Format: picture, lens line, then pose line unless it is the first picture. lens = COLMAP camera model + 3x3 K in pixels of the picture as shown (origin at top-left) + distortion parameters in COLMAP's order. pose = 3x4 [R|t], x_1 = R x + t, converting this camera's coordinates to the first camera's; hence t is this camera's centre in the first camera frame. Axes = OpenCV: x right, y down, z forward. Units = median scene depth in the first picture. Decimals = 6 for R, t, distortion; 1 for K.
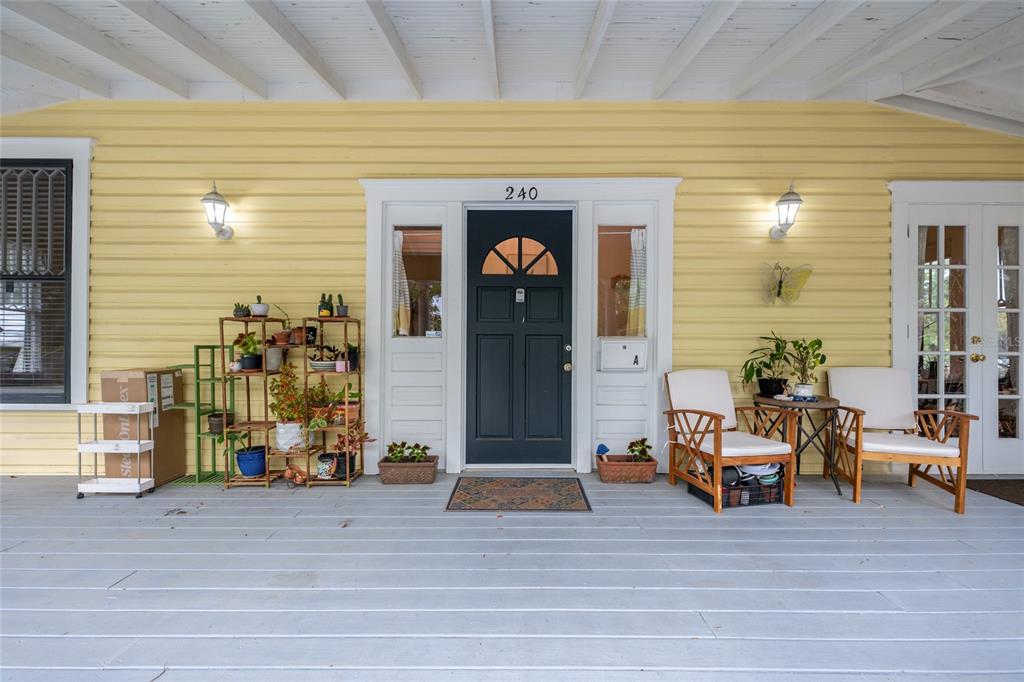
lens RADIAL K [[413.7, 0, 515.2], [0, 413.7, 357.7], [0, 0, 1]] dist [0.000031, 0.000015]
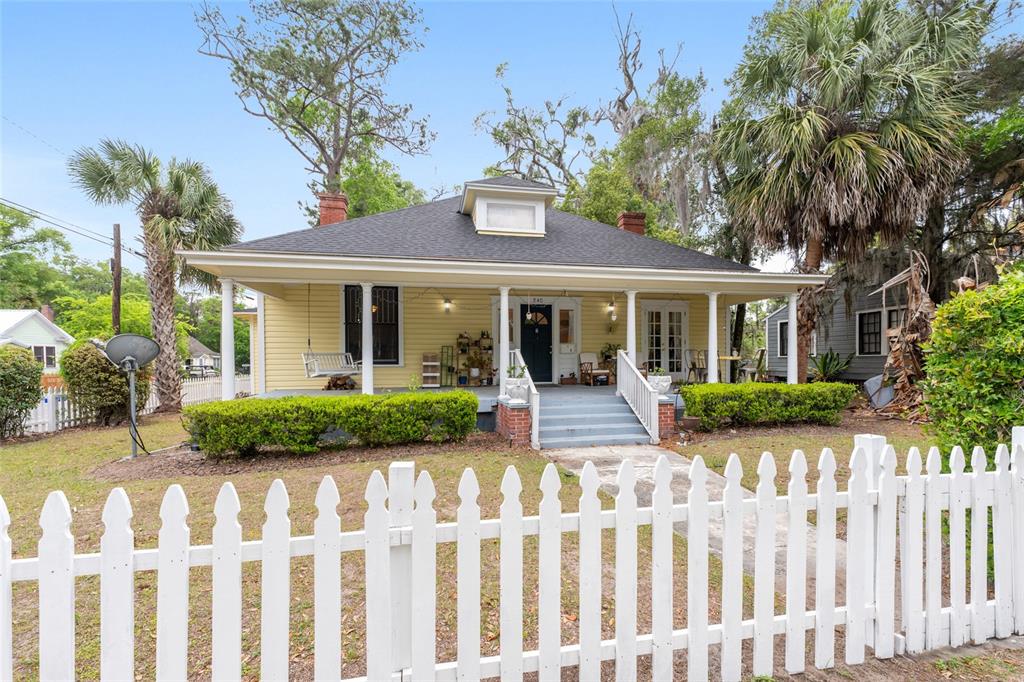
lens RADIAL K [[413.7, 0, 515.2], [0, 413.7, 357.7], [0, 0, 1]] dist [0.000031, 0.000015]
pose [[0.983326, -0.005567, 0.181766, -0.788619], [0.006132, 0.999978, -0.002548, 0.074695], [-0.181747, 0.003620, 0.983339, -2.295370]]
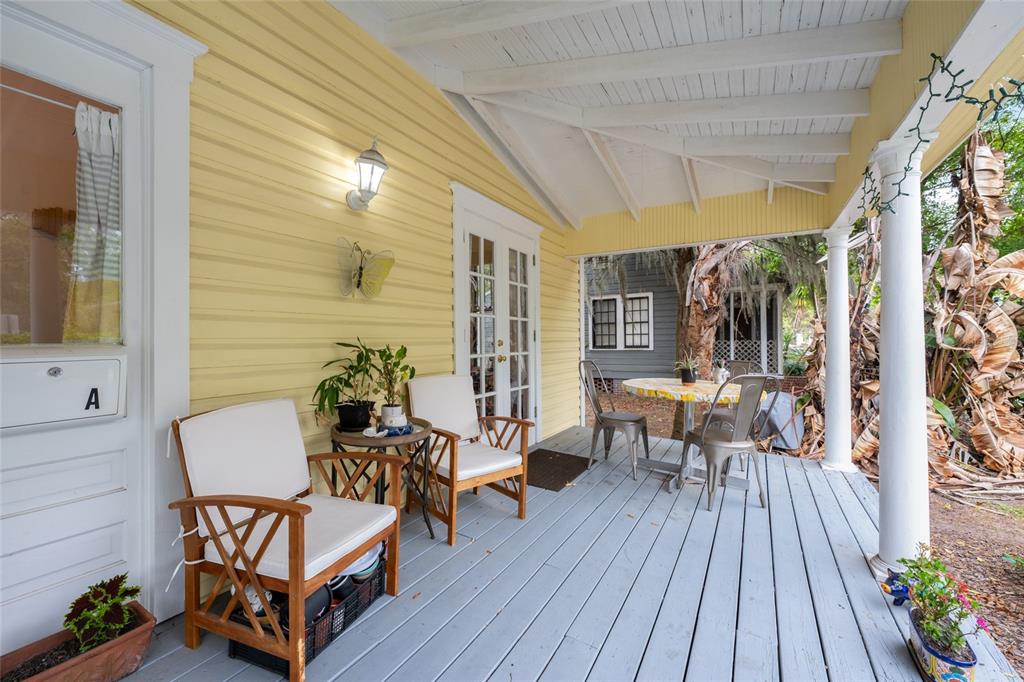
lens RADIAL K [[415.1, 0, 512.0], [0, 415.1, 341.0], [0, 0, 1]] dist [0.000912, -0.000043]
pose [[0.510389, -0.008445, 0.859902, 0.140723], [0.004935, 0.999964, 0.006891, -0.057563], [-0.859930, 0.000727, 0.510412, 0.391692]]
